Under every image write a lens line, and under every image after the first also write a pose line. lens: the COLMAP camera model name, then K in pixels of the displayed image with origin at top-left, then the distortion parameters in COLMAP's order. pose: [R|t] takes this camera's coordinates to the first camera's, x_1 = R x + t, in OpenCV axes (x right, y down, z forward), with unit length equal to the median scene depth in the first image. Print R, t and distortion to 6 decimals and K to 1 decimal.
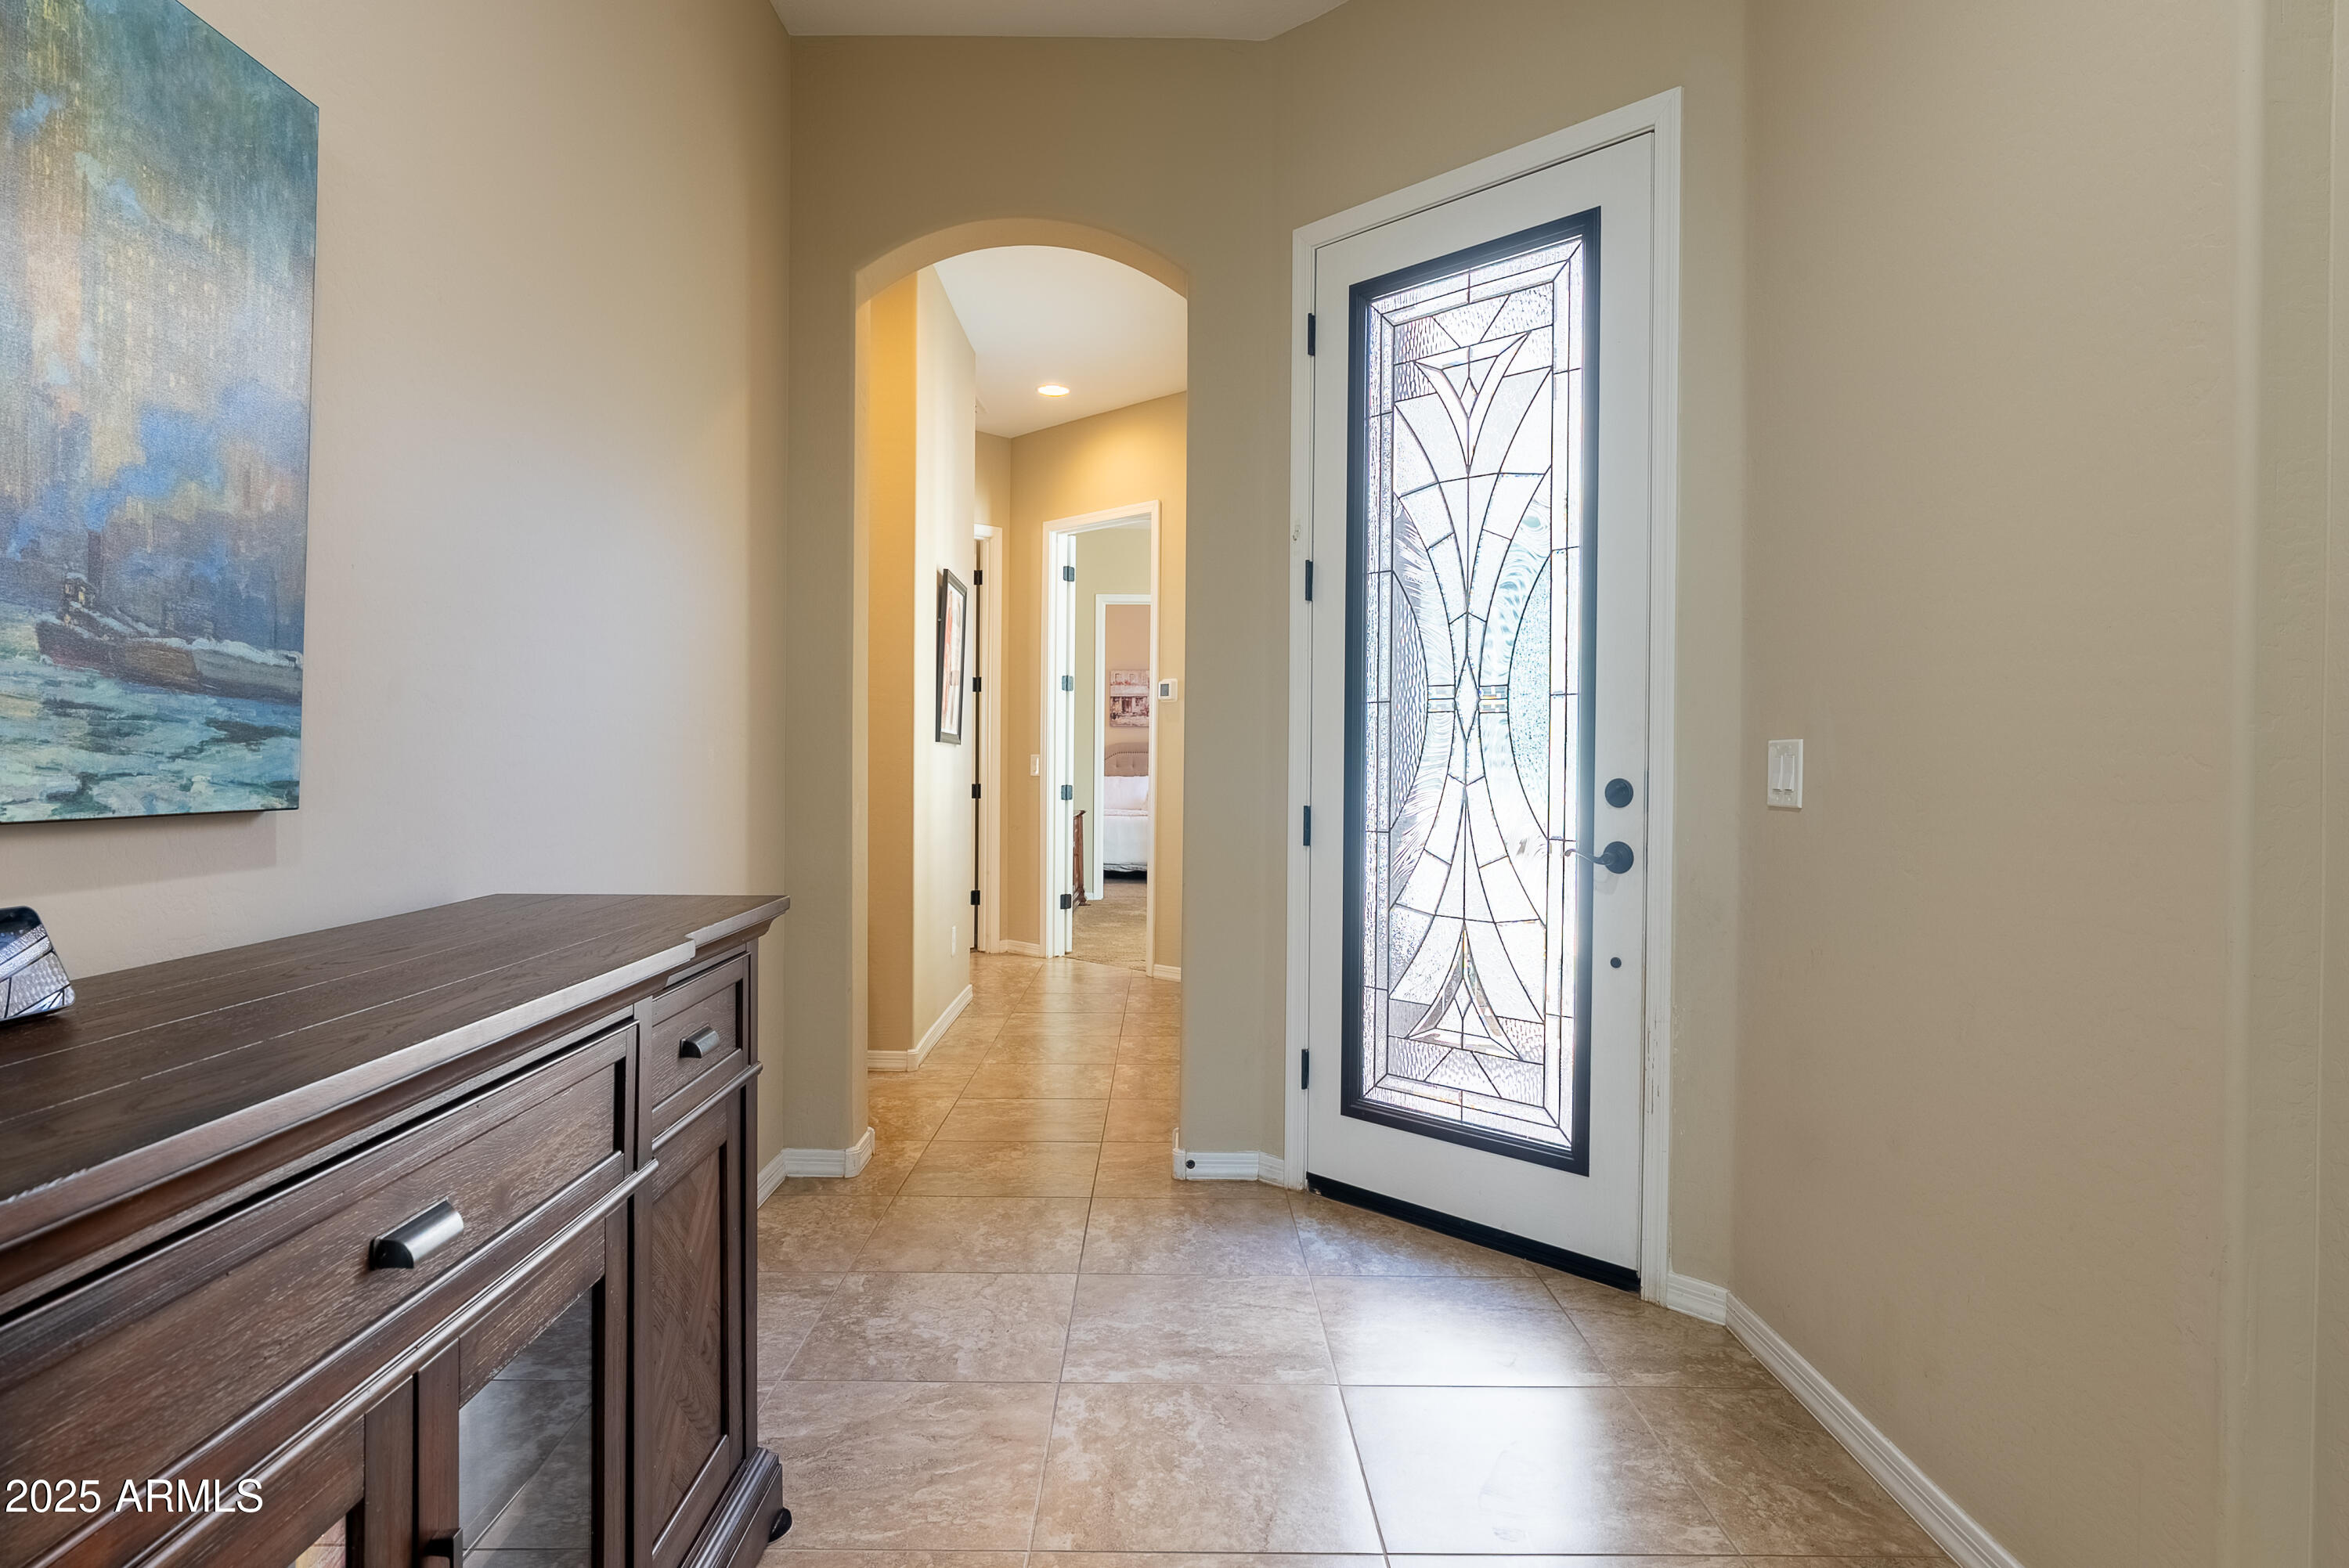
lens RADIAL K [[1364.4, 0, 1171.1], [0, 1364.4, 783.1], [0, 0, 1]] dist [-0.000979, -0.000117]
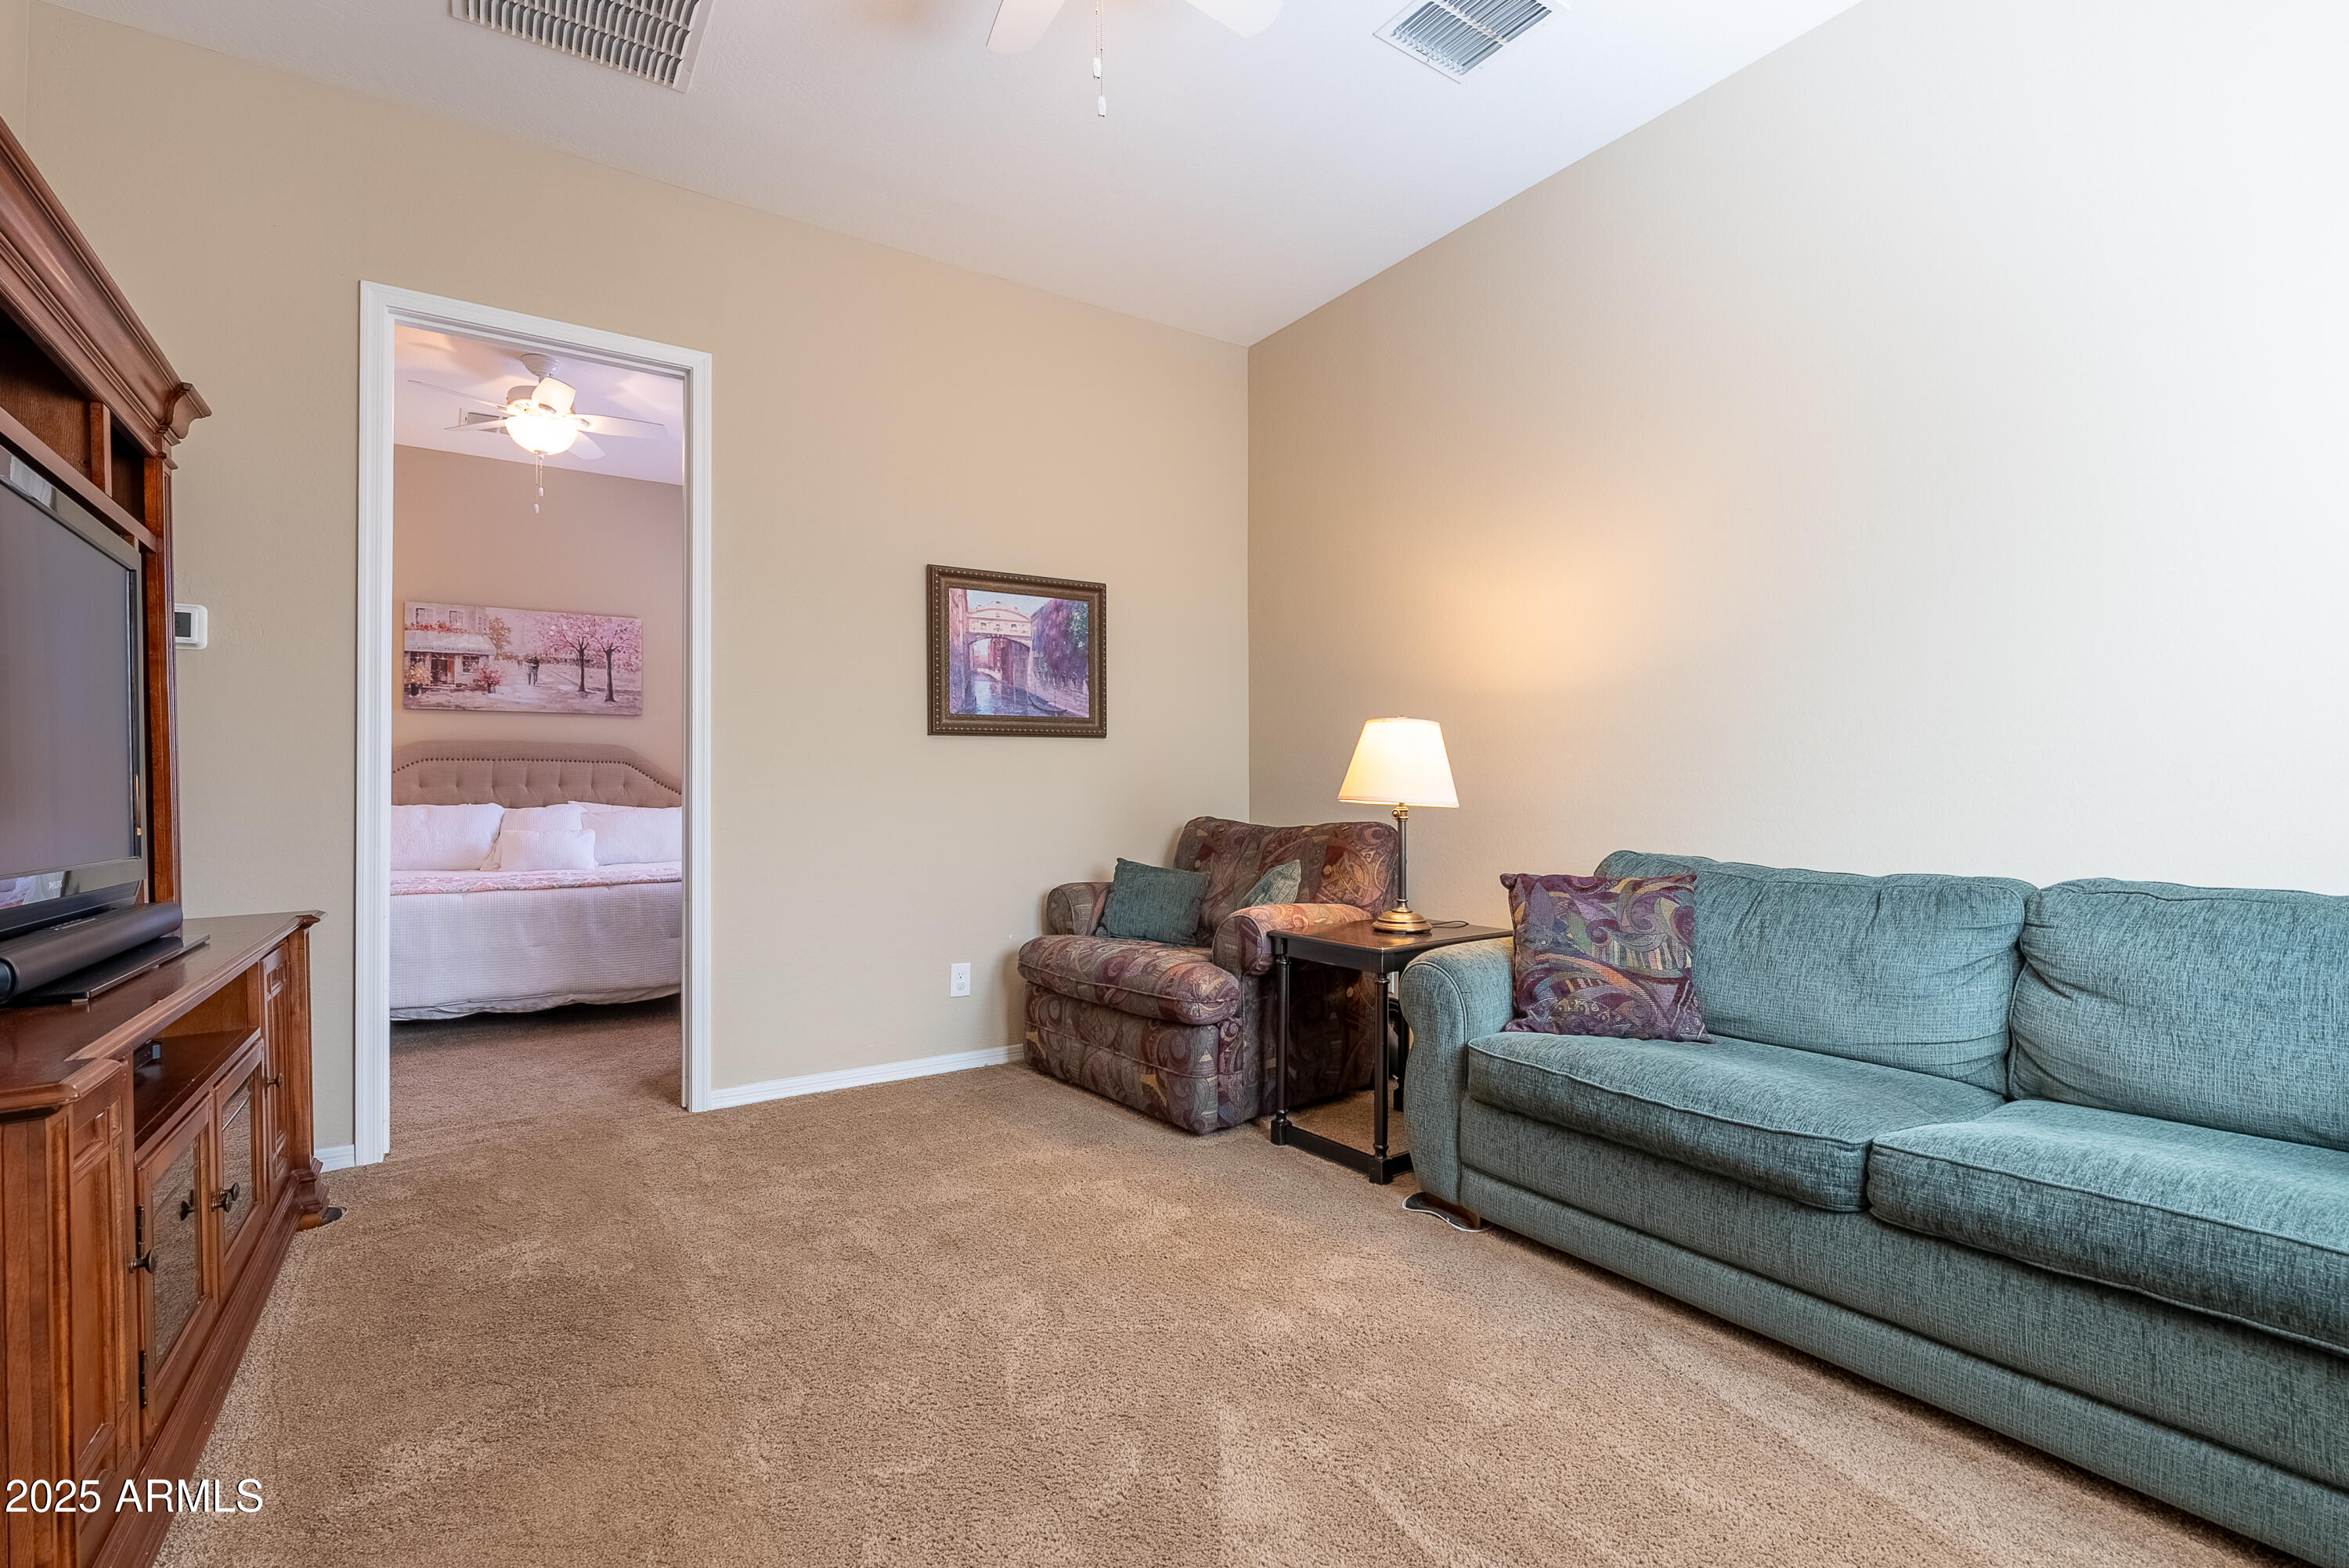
lens RADIAL K [[1062.9, 0, 1170.0], [0, 1062.9, 779.1], [0, 0, 1]] dist [-0.011830, 0.003351]
pose [[0.828919, 0.009664, 0.559285, -0.027759], [0.004378, 0.999708, -0.023762, -0.004191], [-0.559351, 0.022145, 0.828635, 0.509033]]
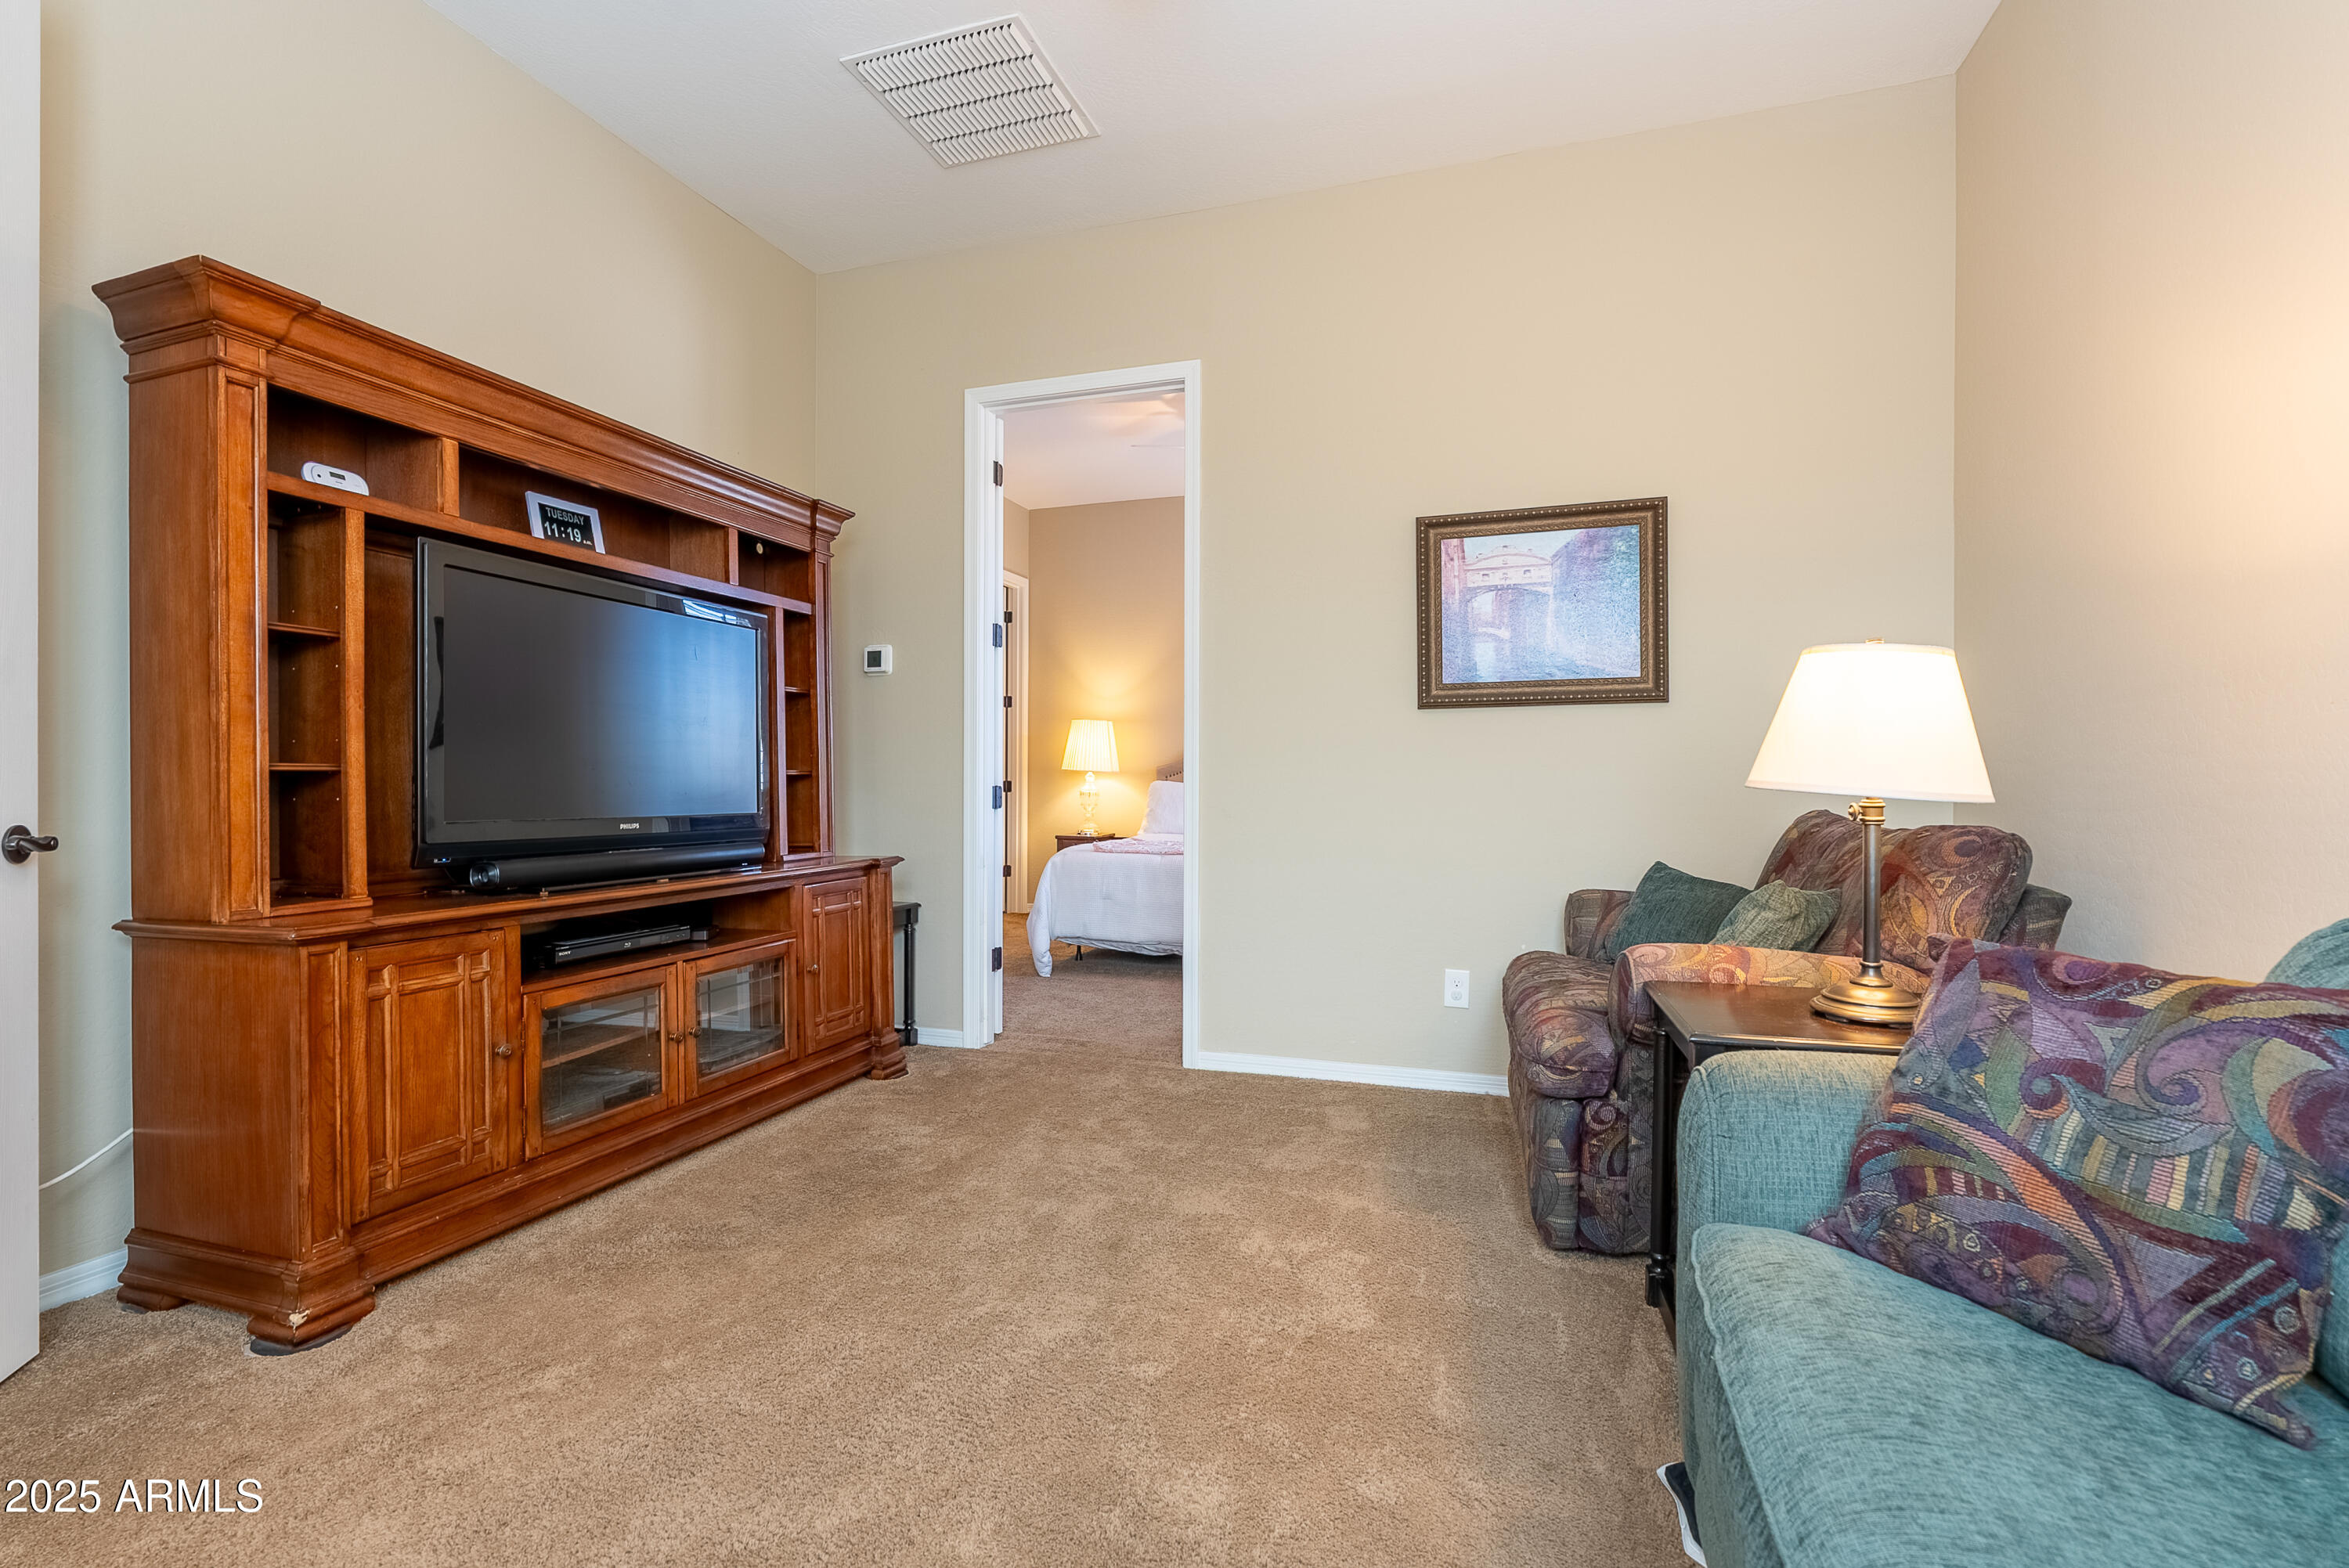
lens RADIAL K [[1062.9, 0, 1166.1], [0, 1062.9, 782.0], [0, 0, 1]] dist [-0.011830, 0.003351]
pose [[0.948745, 0.008198, -0.315937, 0.090728], [-0.009282, 0.999955, -0.001928, -0.004575], [0.315907, 0.004762, 0.948778, 0.519743]]
